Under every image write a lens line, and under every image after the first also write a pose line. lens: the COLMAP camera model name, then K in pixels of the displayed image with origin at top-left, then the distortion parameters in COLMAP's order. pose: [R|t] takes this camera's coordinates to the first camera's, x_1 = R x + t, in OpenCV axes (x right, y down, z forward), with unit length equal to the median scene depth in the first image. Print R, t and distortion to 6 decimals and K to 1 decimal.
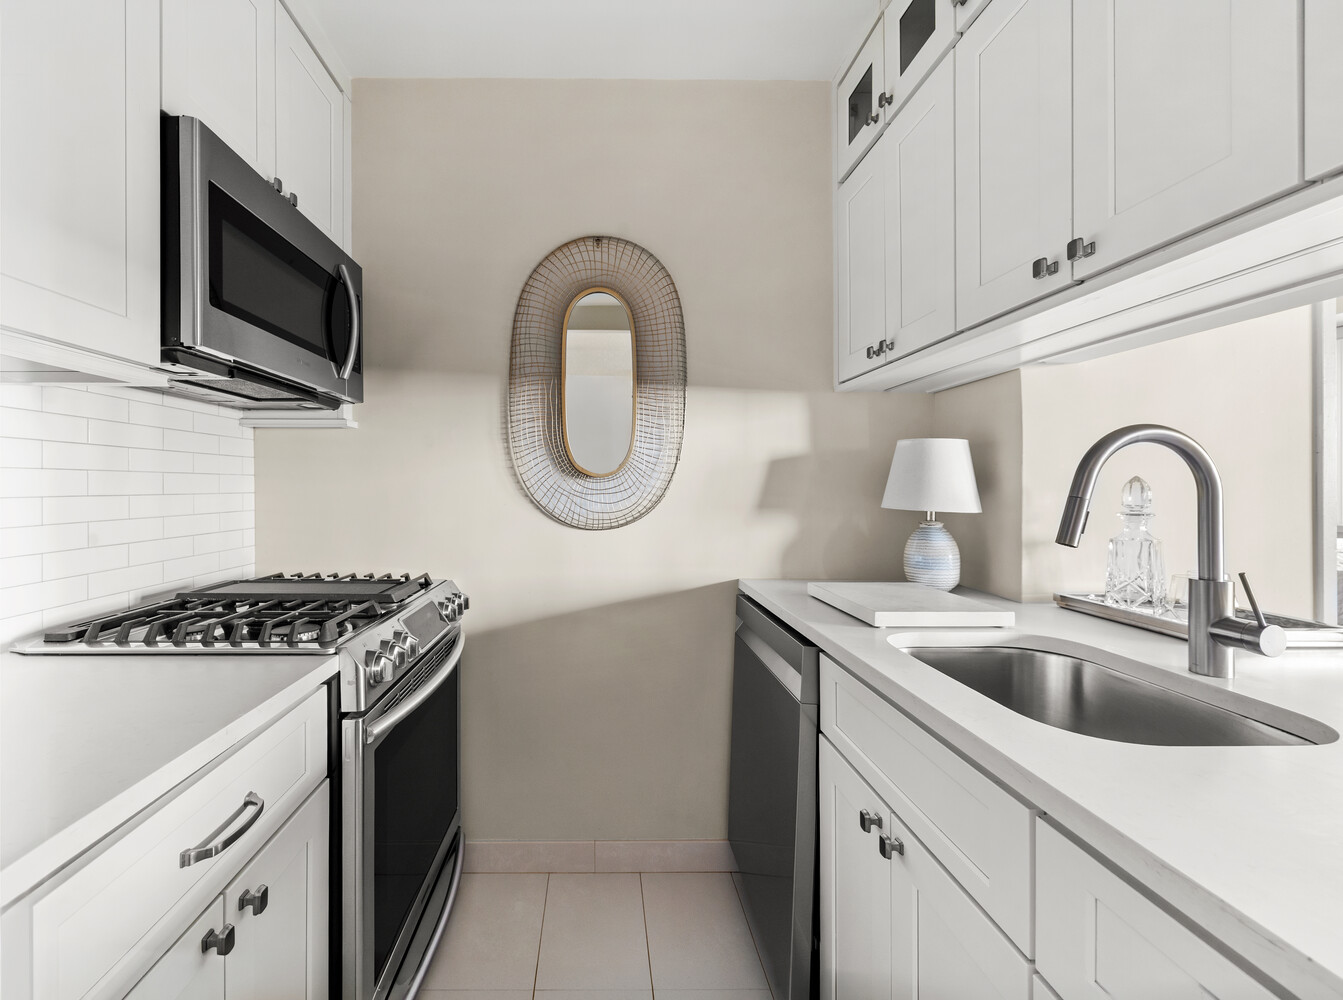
lens RADIAL K [[574.5, 0, 676.8], [0, 574.5, 488.9], [0, 0, 1]] dist [0.001248, -0.000116]
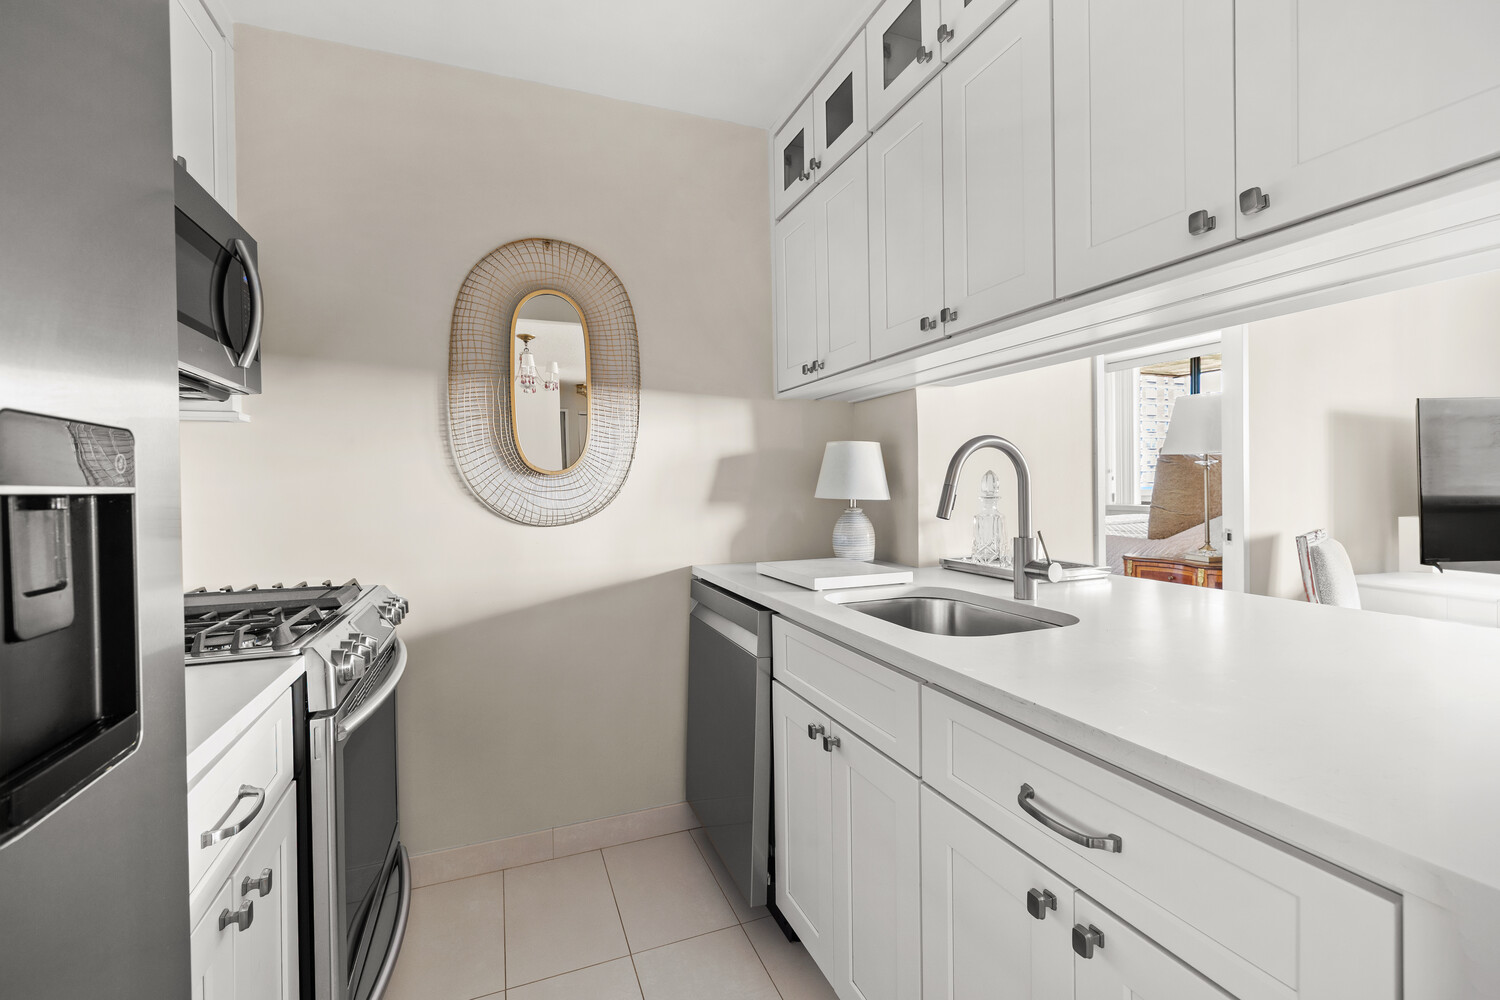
lens RADIAL K [[628.5, 0, 745.6], [0, 628.5, 494.8], [0, 0, 1]] dist [0.002864, 0.000544]
pose [[0.966367, -0.016006, 0.256670, -0.122710], [0.013089, 0.999829, 0.013069, 0.007056], [-0.256835, -0.009270, 0.966411, -0.238040]]
